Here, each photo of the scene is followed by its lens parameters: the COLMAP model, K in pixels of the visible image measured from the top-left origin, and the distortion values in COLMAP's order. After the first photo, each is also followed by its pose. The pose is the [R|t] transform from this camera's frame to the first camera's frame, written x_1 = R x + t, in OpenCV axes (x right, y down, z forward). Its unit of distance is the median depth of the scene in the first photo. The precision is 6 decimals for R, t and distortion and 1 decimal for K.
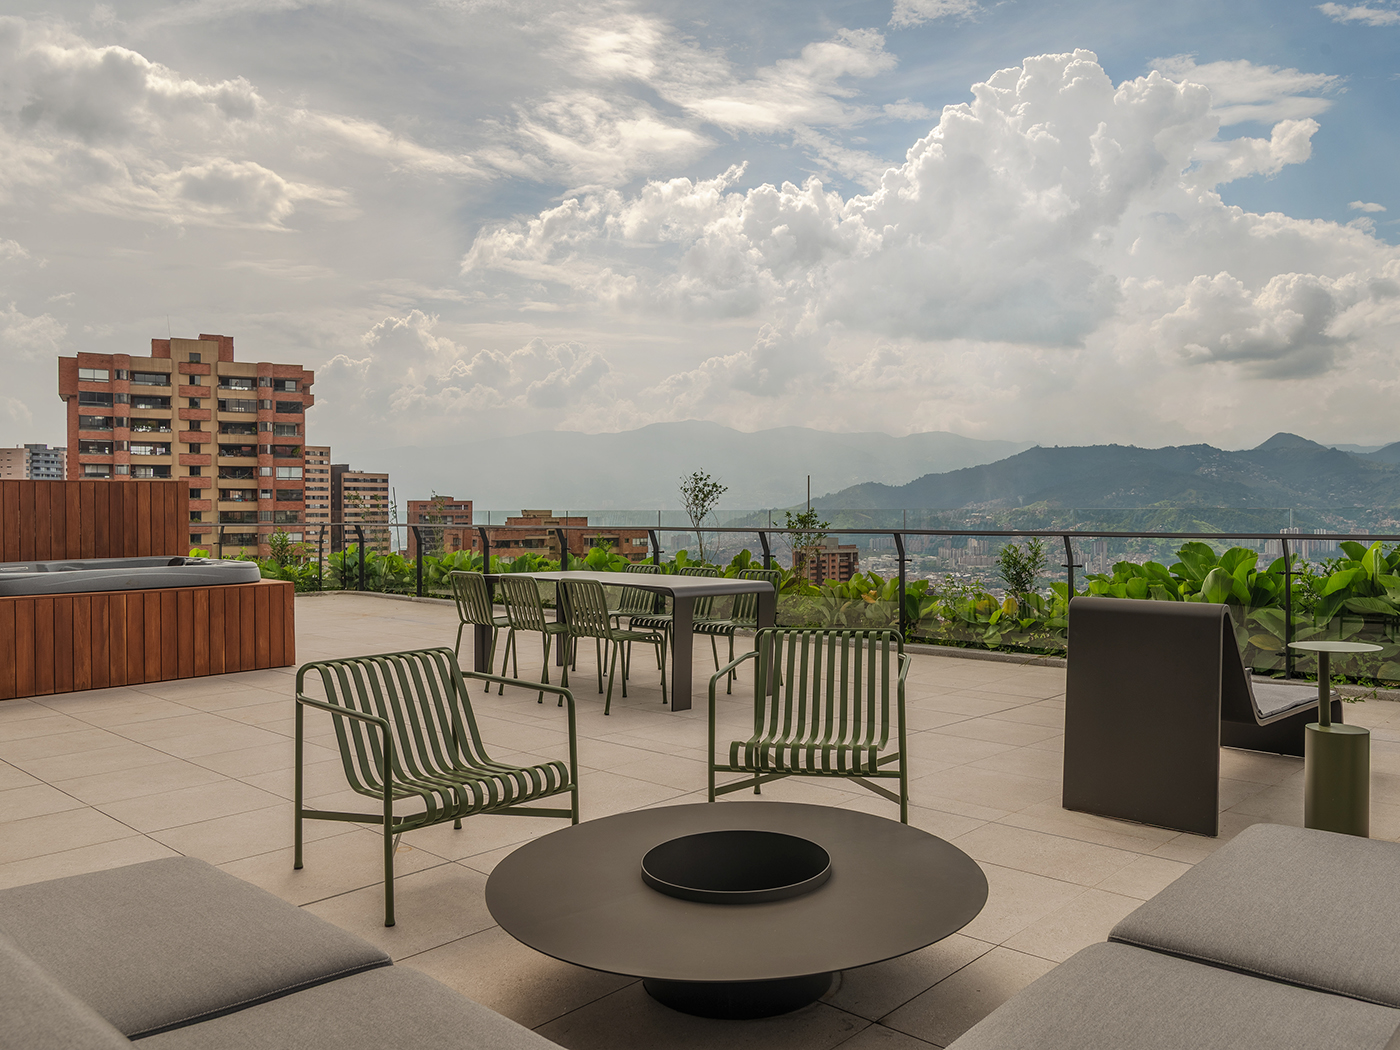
lens RADIAL K [[1090.5, 0, 701.8], [0, 1090.5, 522.8], [0, 0, 1]] dist [0.010969, 0.000063]
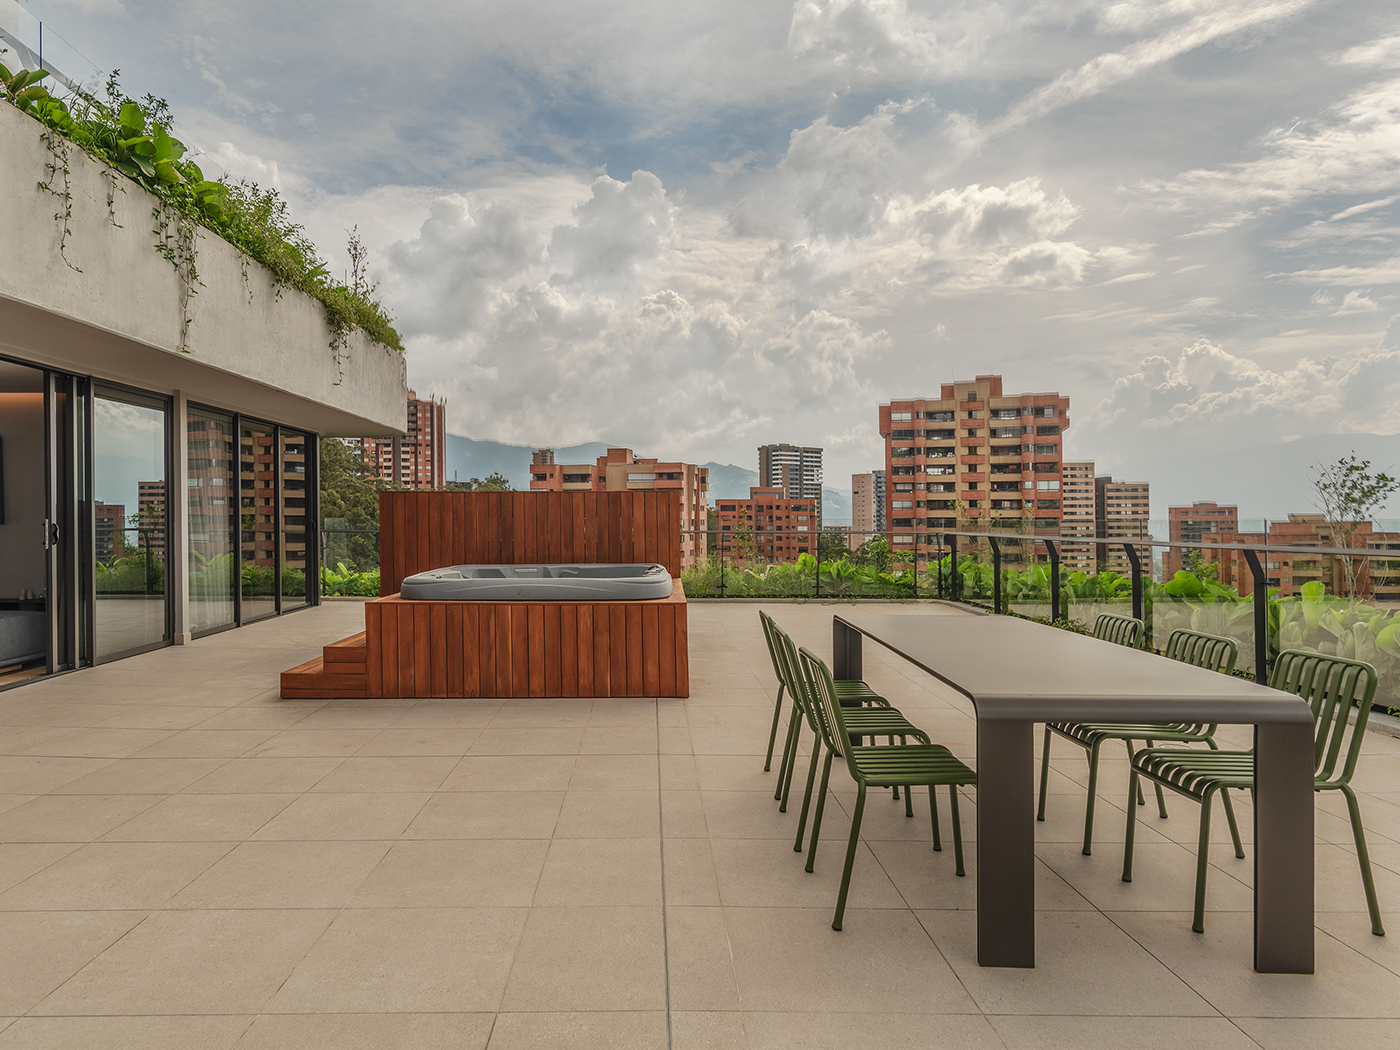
lens RADIAL K [[827.9, 0, 692.5], [0, 827.9, 518.1], [0, 0, 1]] dist [-0.035000, -0.001812]
pose [[0.672681, -0.000196, -0.739933, 0.024647], [-0.006787, 0.999956, -0.006435, -0.001689], [0.739902, 0.009350, 0.672650, 0.116553]]
